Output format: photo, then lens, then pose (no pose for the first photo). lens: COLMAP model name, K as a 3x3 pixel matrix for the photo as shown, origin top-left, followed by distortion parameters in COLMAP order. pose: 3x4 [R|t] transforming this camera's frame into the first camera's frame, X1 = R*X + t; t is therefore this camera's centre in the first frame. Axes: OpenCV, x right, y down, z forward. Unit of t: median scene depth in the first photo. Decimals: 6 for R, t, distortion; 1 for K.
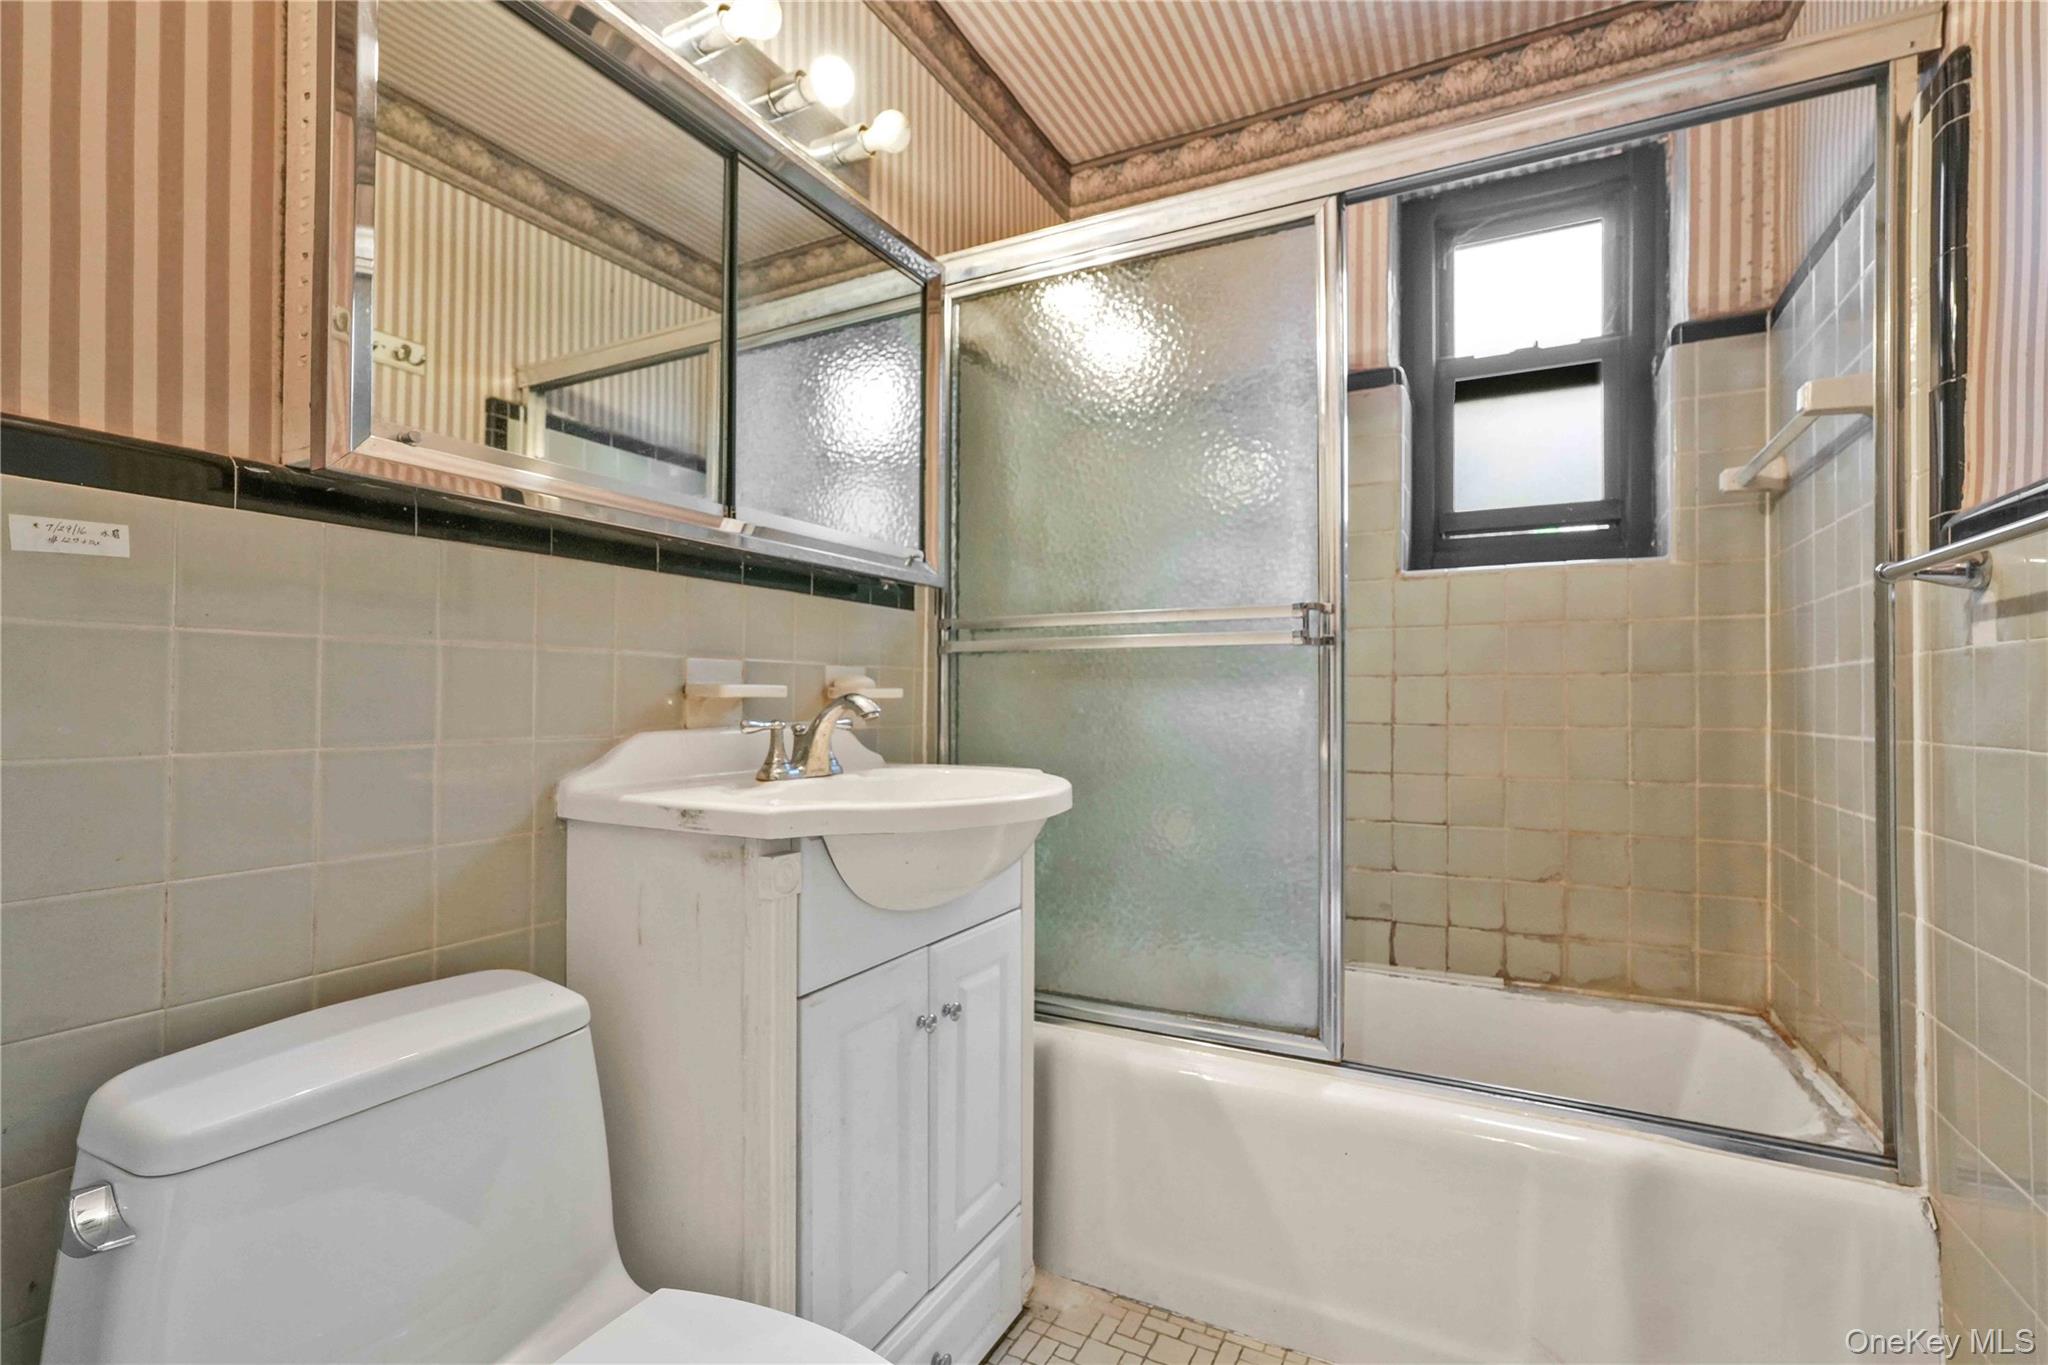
lens RADIAL K [[927.7, 0, 1017.4], [0, 927.7, 687.8], [0, 0, 1]] dist [-0.009821, 0.007794]
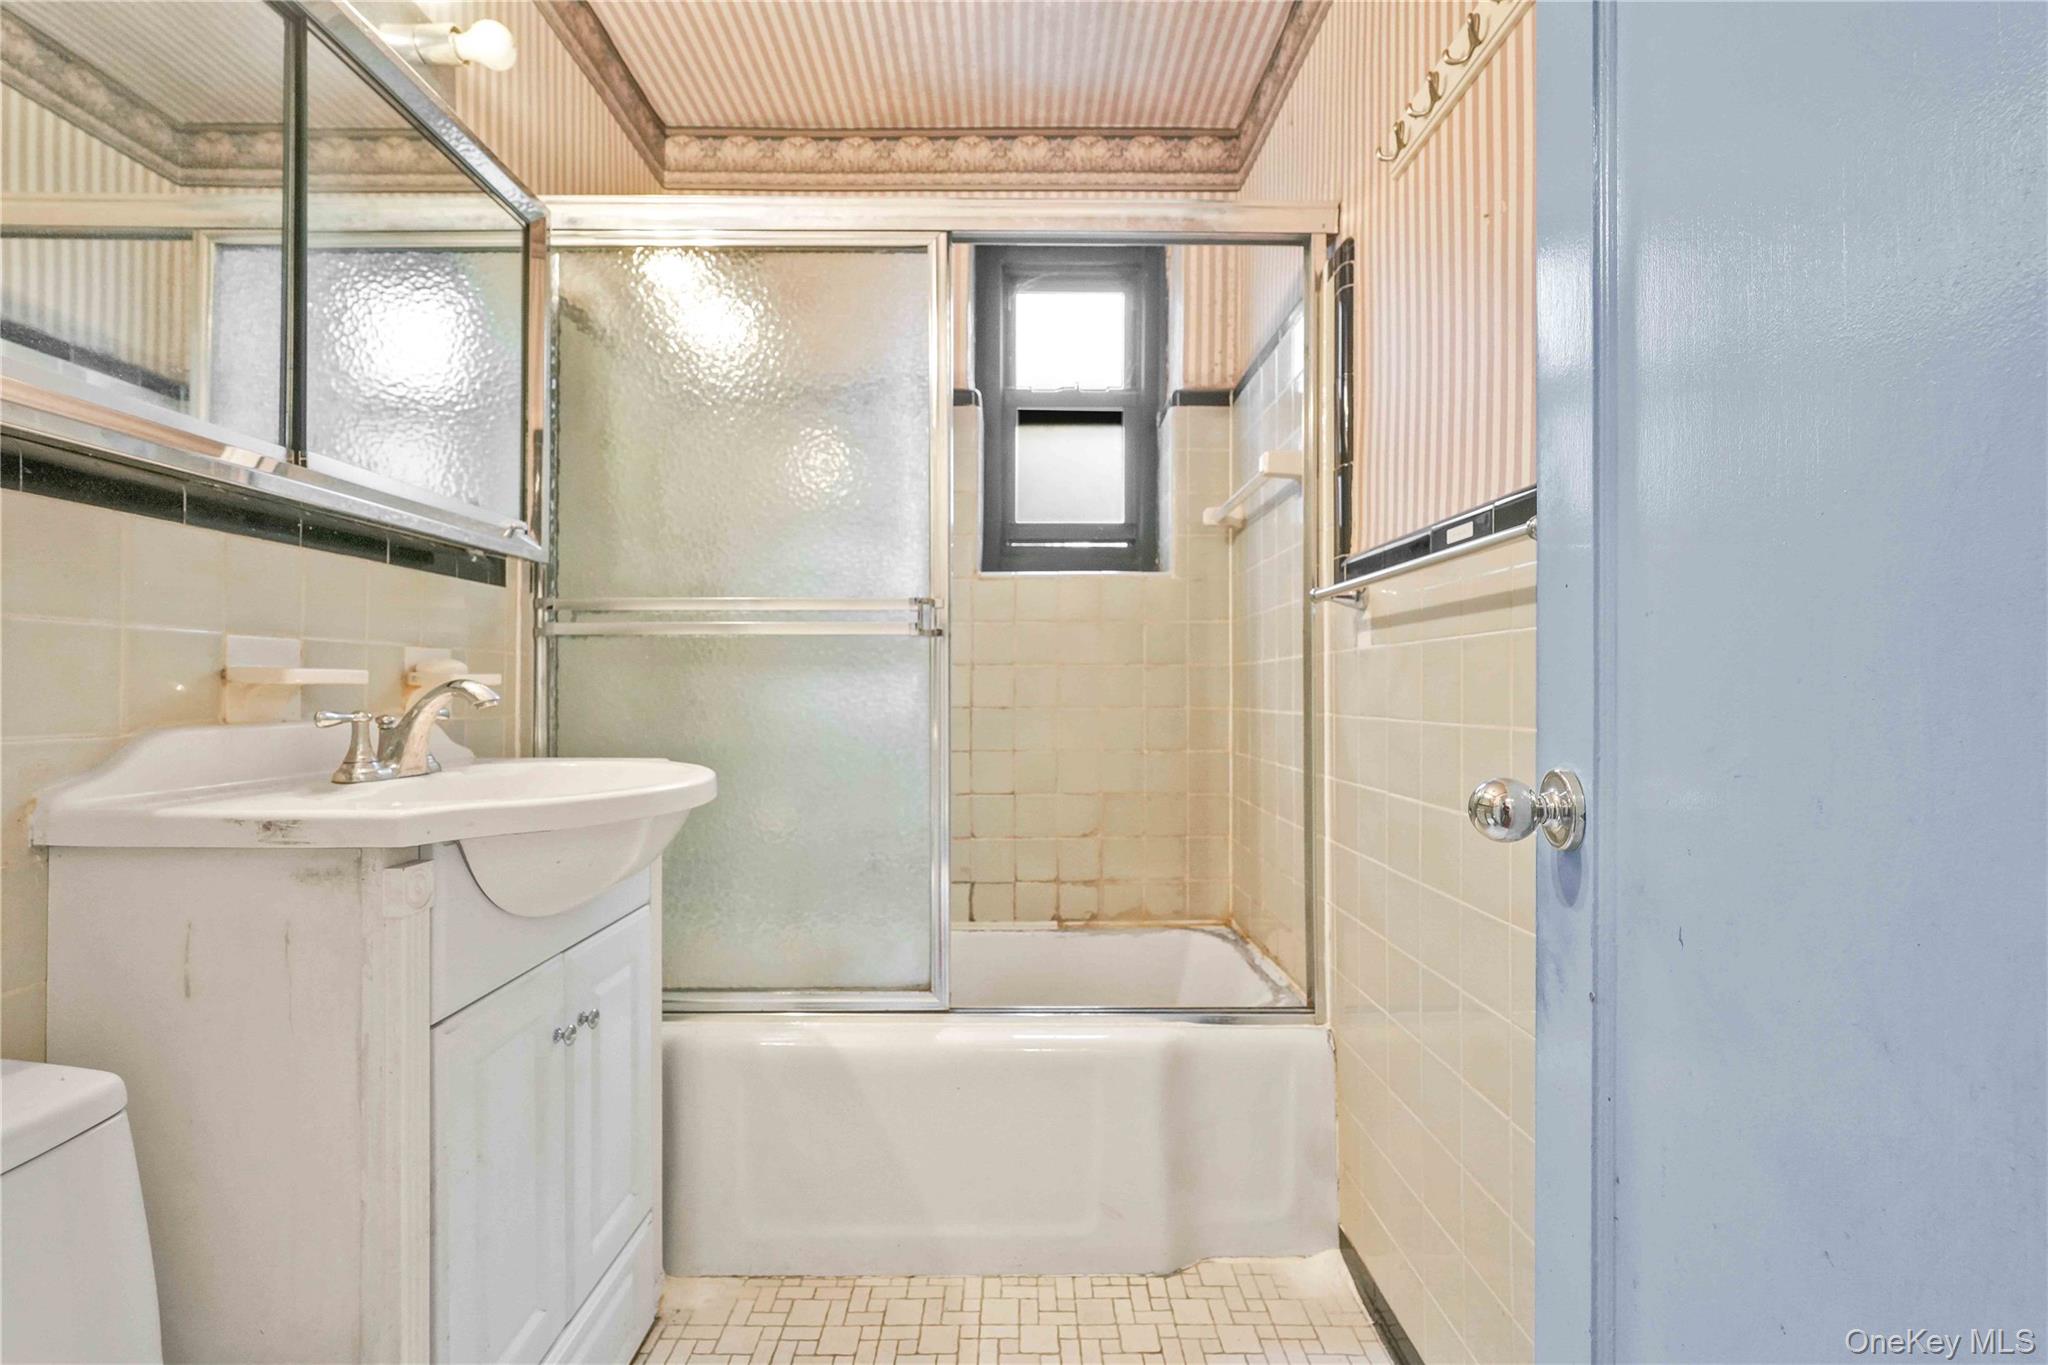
lens RADIAL K [[927.7, 0, 1026.9], [0, 927.7, 679.5], [0, 0, 1]] dist [-0.009821, 0.007794]
pose [[0.874384, 0.001266, 0.485232, -0.108487], [-0.003484, 0.999987, 0.003670, 0.000789], [-0.485221, -0.004900, 0.874378, -0.022618]]
